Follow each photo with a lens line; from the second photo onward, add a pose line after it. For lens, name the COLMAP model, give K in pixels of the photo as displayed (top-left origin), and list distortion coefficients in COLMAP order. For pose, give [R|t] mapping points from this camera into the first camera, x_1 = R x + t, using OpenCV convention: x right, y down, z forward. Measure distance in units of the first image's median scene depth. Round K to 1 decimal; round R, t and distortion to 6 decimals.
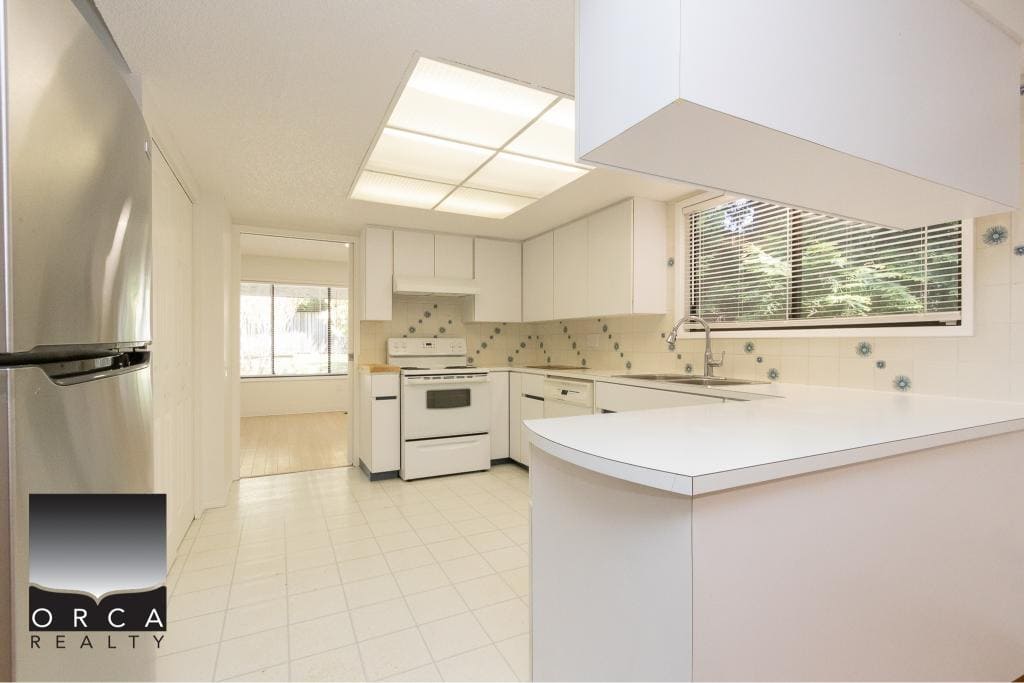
lens RADIAL K [[460.6, 0, 515.2], [0, 460.6, 344.0], [0, 0, 1]] dist [0.002460, -0.000402]
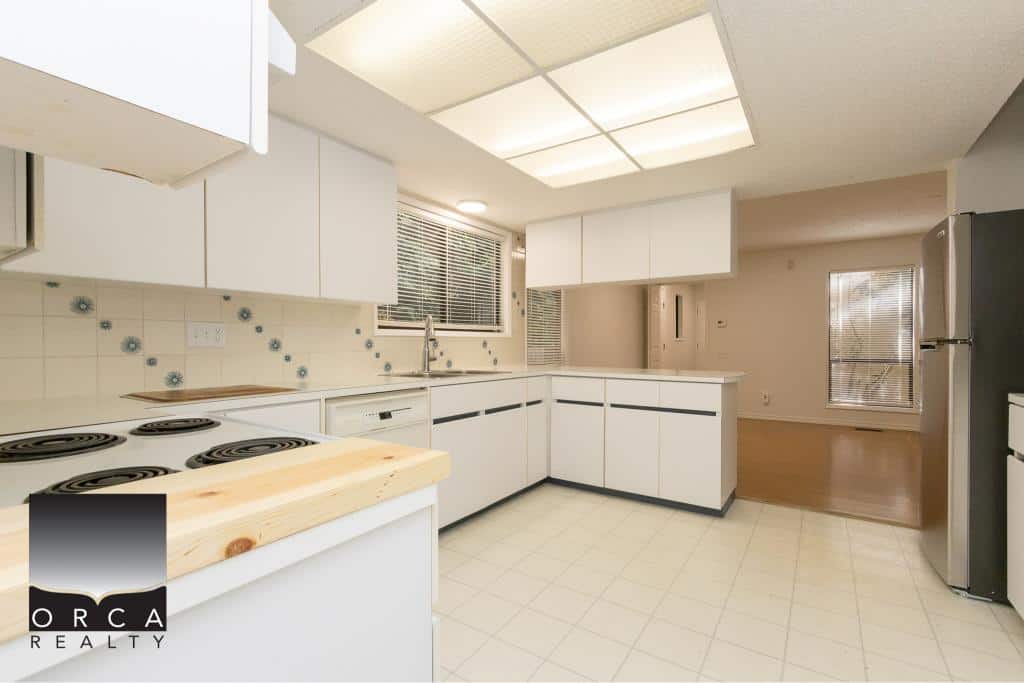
lens RADIAL K [[460.6, 0, 518.8], [0, 460.6, 339.9], [0, 0, 1]] dist [0.002460, -0.000402]
pose [[-0.489182, -0.000992, 0.872181, -0.477861], [-0.002523, 0.999997, -0.000278, -0.002744], [-0.872178, -0.002337, -0.489183, 0.988838]]
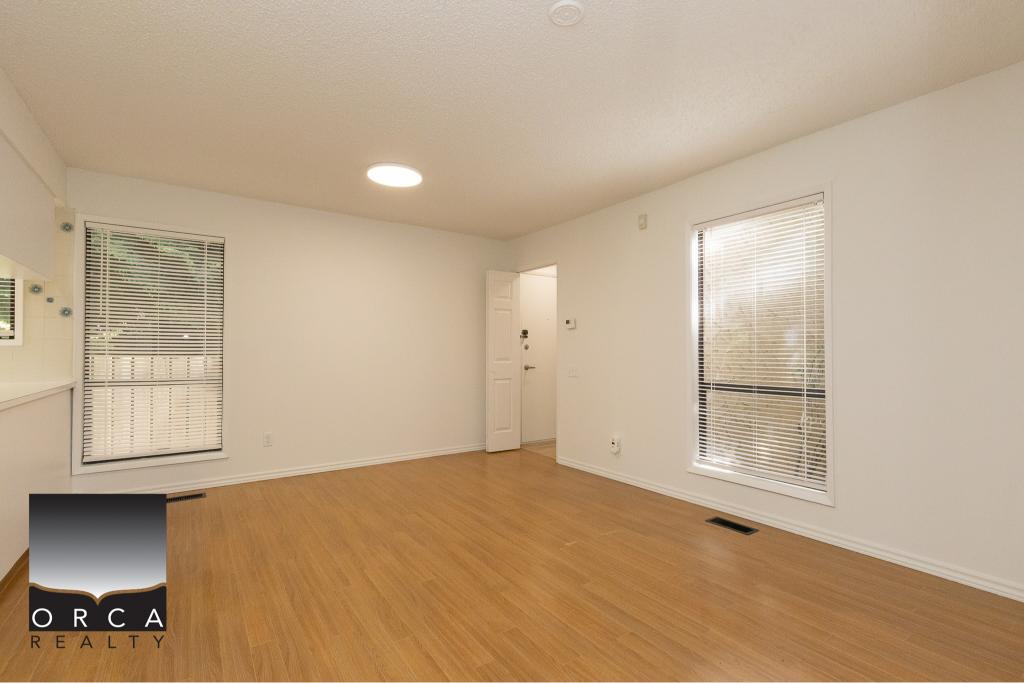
lens RADIAL K [[460.6, 0, 510.4], [0, 460.6, 347.1], [0, 0, 1]] dist [0.002460, -0.000402]
pose [[-0.137336, 0.008048, 0.990492, -0.447875], [-0.000262, 0.999967, -0.008161, 0.000352], [-0.990524, -0.001381, -0.137329, -0.260296]]
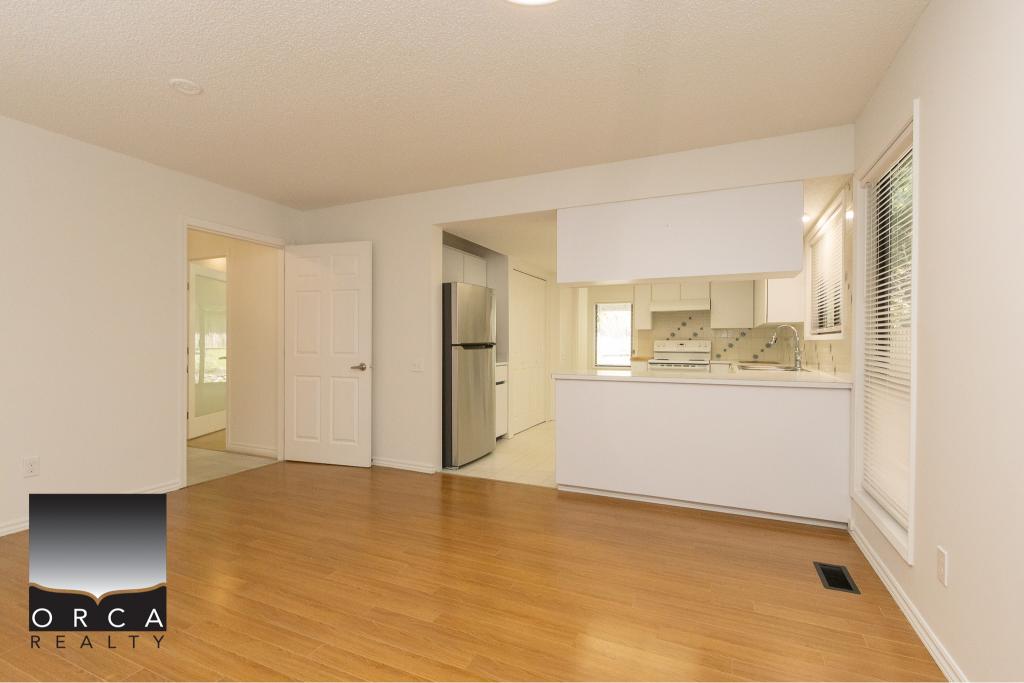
lens RADIAL K [[460.6, 0, 517.1], [0, 460.6, 343.7], [0, 0, 1]] dist [0.002460, -0.000402]
pose [[0.639067, 0.002941, -0.769146, 0.740694], [-0.003217, 0.999994, 0.001152, -0.002258], [0.769144, 0.001738, 0.639073, -0.430604]]
